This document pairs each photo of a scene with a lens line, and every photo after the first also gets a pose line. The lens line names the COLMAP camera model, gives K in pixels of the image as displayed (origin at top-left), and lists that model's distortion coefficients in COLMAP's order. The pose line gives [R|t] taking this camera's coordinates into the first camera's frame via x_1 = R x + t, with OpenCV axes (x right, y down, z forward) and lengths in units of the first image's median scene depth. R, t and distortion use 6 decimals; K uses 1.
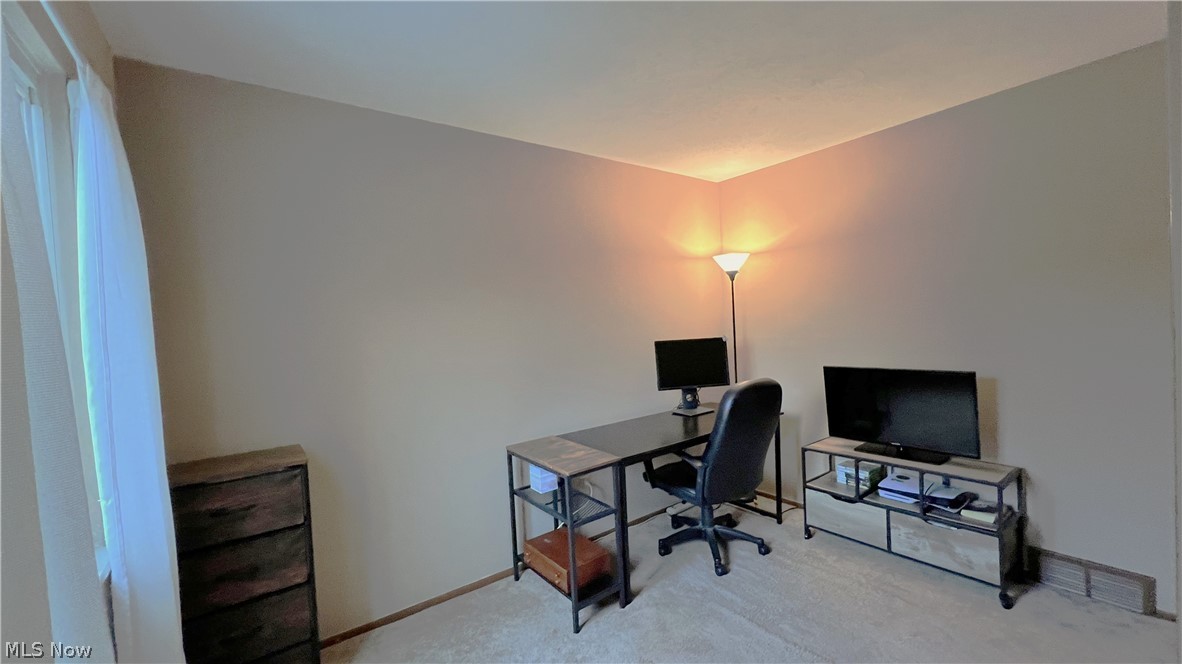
lens RADIAL K [[473.6, 0, 588.5], [0, 473.6, 334.9], [0, 0, 1]] dist [0.000378, 0.000219]
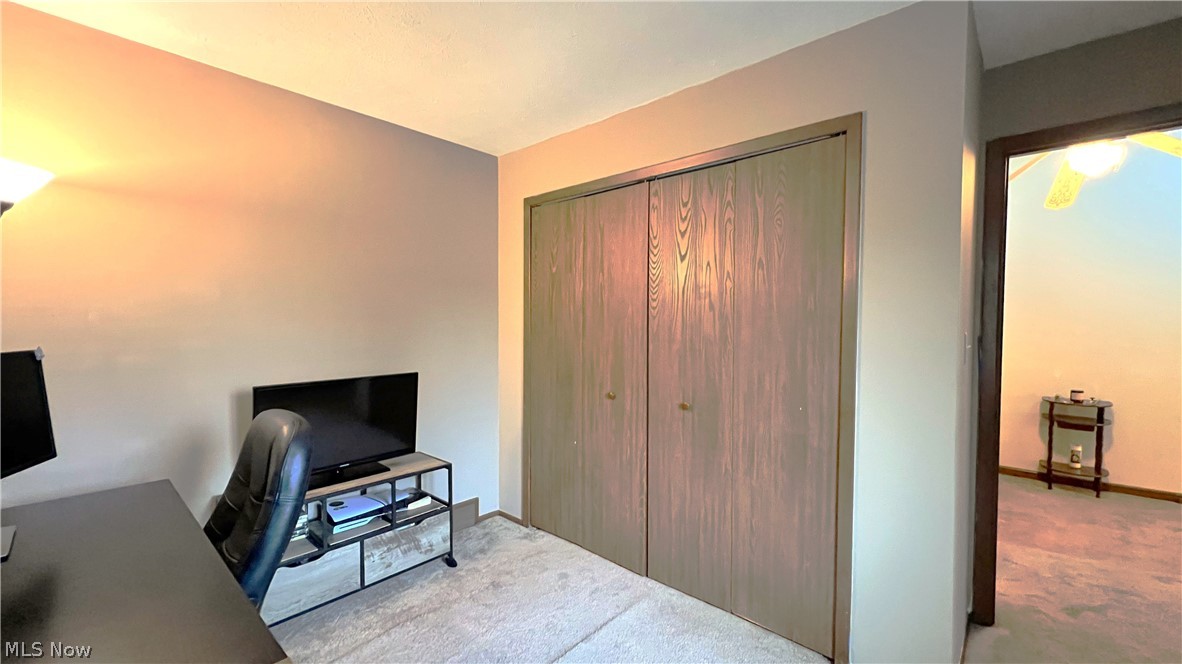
lens RADIAL K [[473.6, 0, 588.5], [0, 473.6, 334.9], [0, 0, 1]] dist [0.000378, 0.000219]
pose [[-0.198057, 0.022436, 0.979934, -0.318150], [0.033942, 0.999295, -0.016019, 0.019335], [-0.979603, 0.030088, -0.198679, 0.762172]]
